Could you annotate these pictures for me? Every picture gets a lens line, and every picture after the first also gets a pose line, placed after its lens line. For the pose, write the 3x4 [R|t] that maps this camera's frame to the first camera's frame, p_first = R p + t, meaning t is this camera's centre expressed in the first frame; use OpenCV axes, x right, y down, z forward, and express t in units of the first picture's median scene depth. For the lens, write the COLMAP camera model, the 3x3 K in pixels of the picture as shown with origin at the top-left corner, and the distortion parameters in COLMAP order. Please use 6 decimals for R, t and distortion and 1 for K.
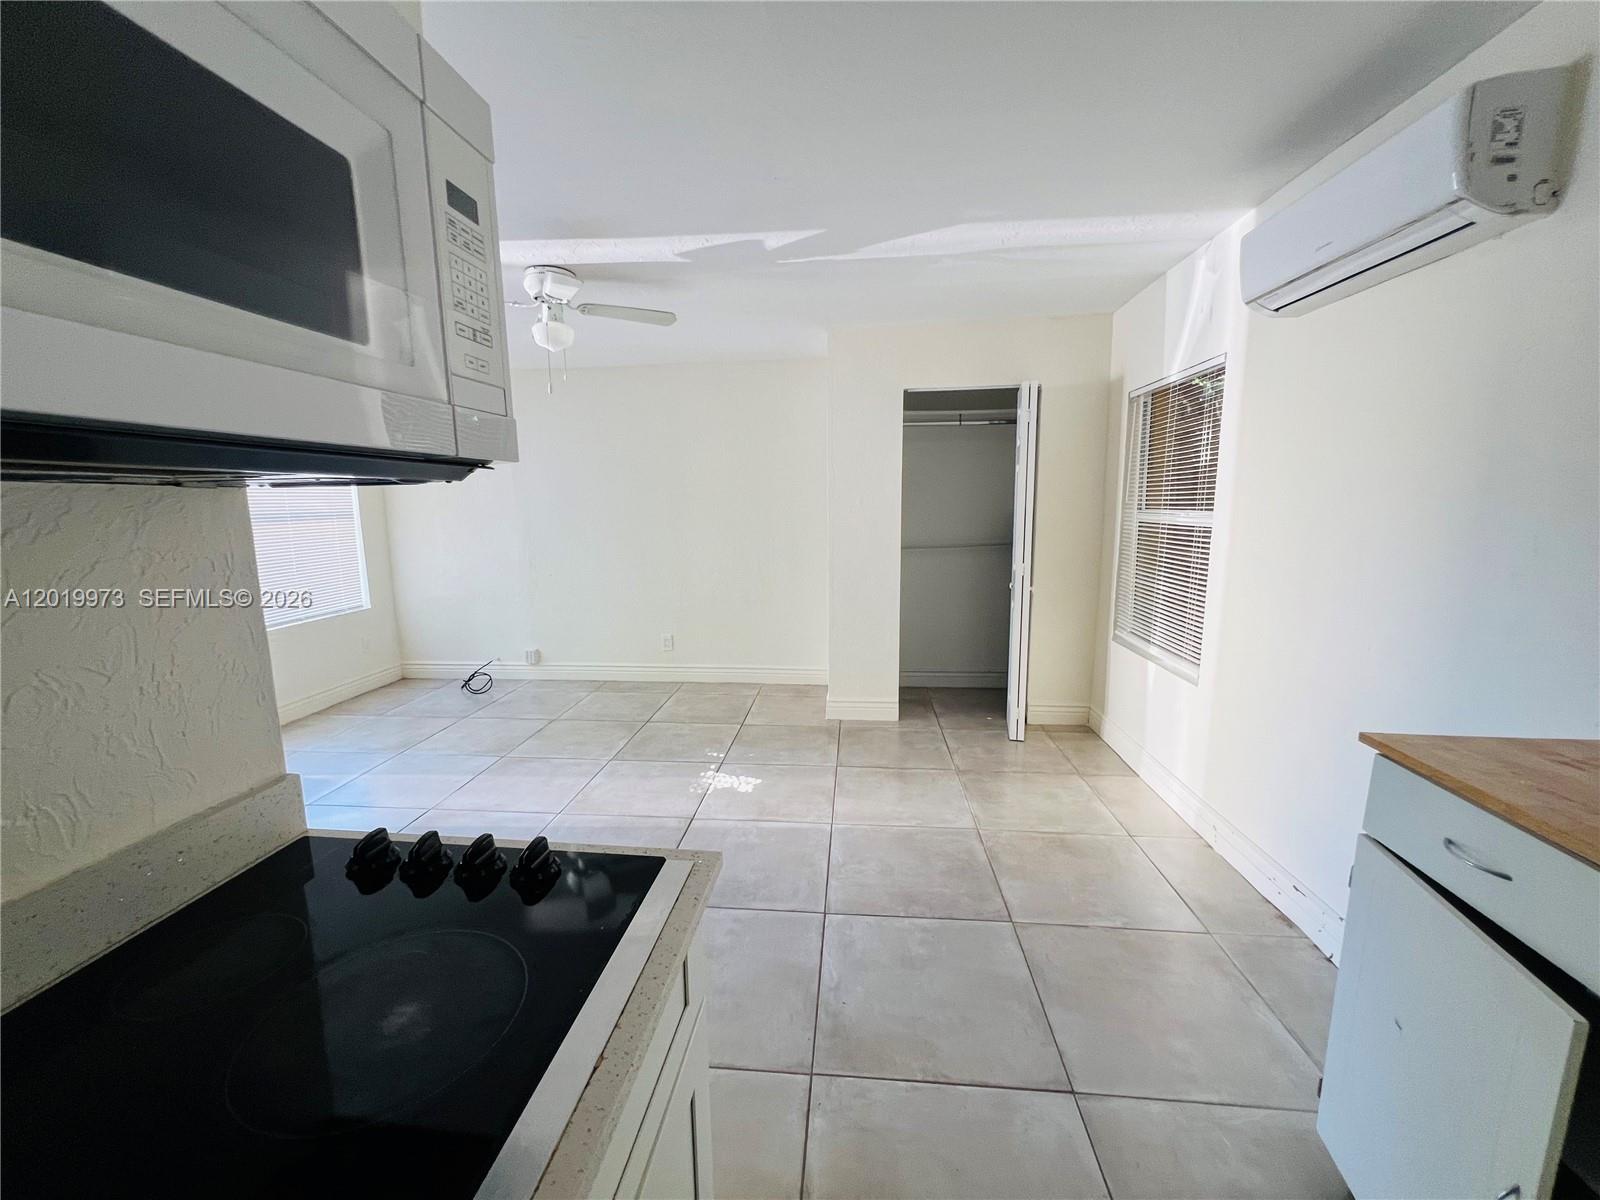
lens RADIAL K [[642.2, 0, 799.3], [0, 642.2, 600.4], [0, 0, 1]] dist [0.001391, 0.000141]
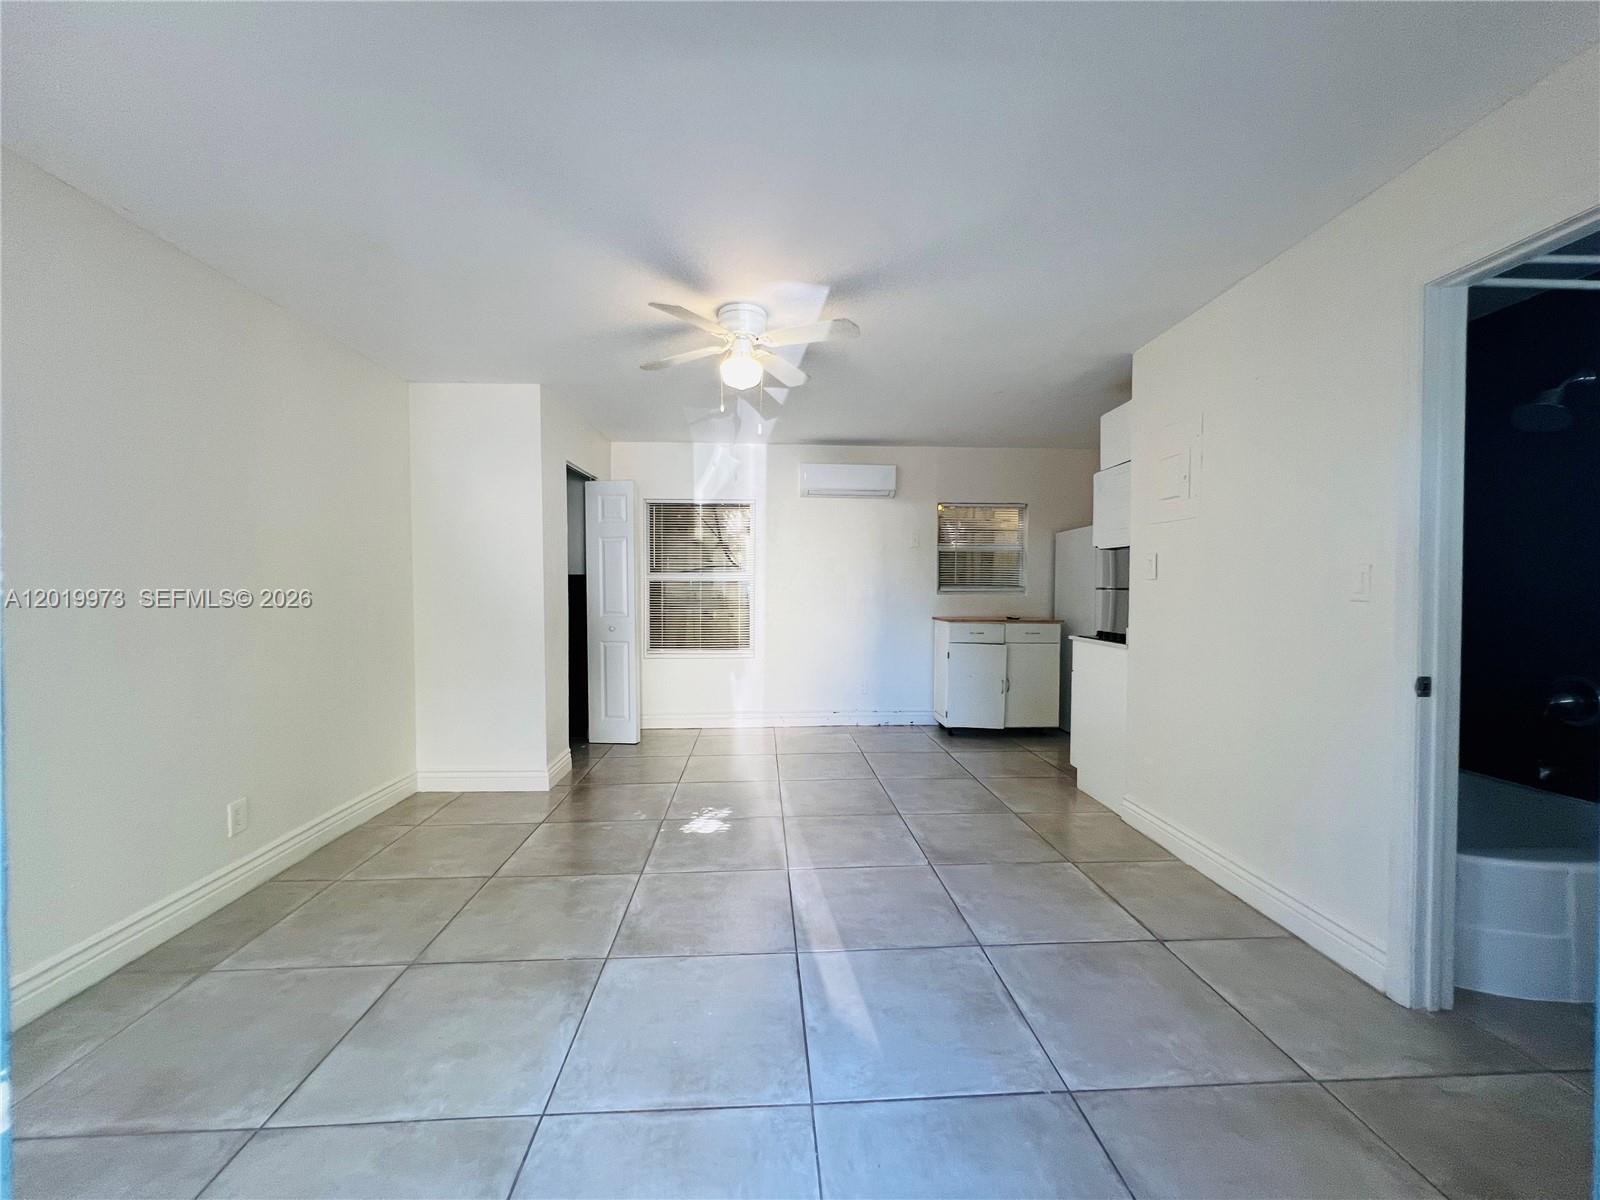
lens RADIAL K [[641.1, 0, 801.3], [0, 641.1, 604.6], [0, 0, 1]] dist [-0.004148, 0.001644]
pose [[-0.156371, -0.017564, 0.987542, -1.192069], [0.149987, 0.987824, 0.041318, -0.080565], [-0.976244, 0.154580, -0.151833, 0.975556]]
